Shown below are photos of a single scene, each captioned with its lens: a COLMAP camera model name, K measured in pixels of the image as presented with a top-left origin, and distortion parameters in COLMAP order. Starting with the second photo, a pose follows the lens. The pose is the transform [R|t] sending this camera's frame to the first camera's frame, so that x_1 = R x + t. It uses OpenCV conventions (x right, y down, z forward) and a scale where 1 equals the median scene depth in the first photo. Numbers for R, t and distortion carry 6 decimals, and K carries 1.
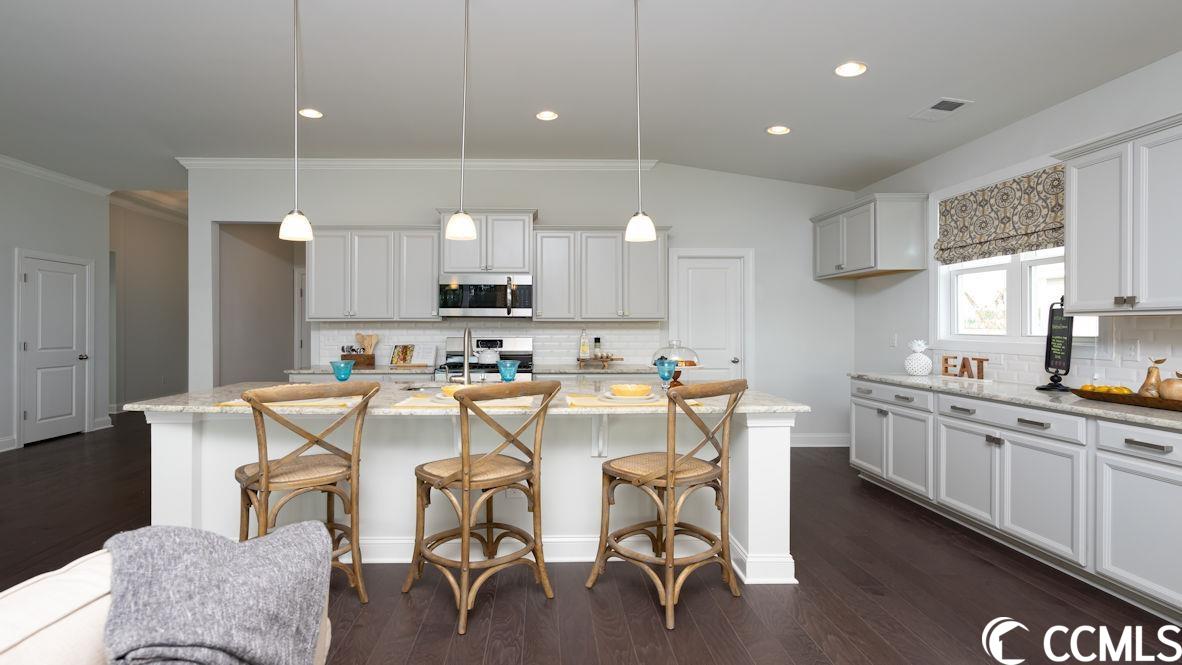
lens RADIAL K [[569.5, 0, 567.6], [0, 569.5, 327.6], [0, 0, 1]] dist [0.002777, -0.002053]
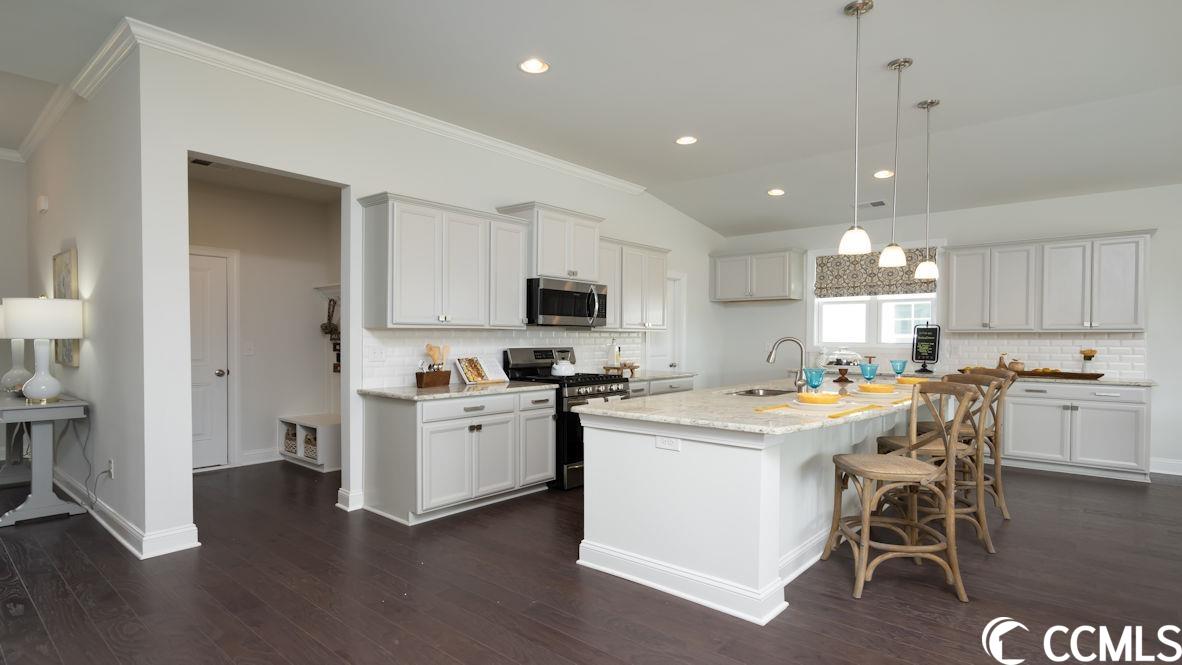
lens RADIAL K [[603.4, 0, 571.8], [0, 603.4, 347.8], [0, 0, 1]] dist [-0.000716, 0.003026]
pose [[0.688222, -0.010030, 0.725431, -1.105761], [-0.002206, 0.999871, 0.015918, 0.001837], [-0.725497, -0.012555, 0.688111, 0.389582]]
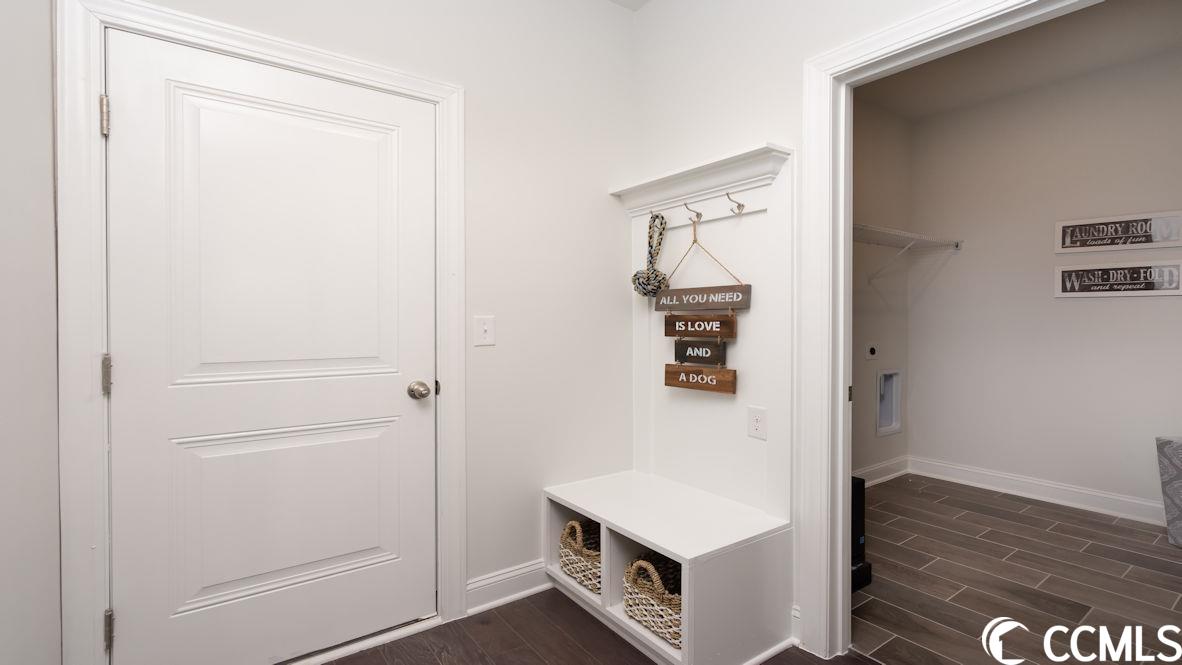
lens RADIAL K [[569.5, 0, 585.7], [0, 569.5, 327.4], [0, 0, 1]] dist [0.002777, -0.002053]
pose [[0.838623, -0.001283, 0.544711, -0.816199], [-0.003314, 0.999967, 0.007458, 0.021565], [-0.544703, -0.008060, 0.838590, 1.397185]]
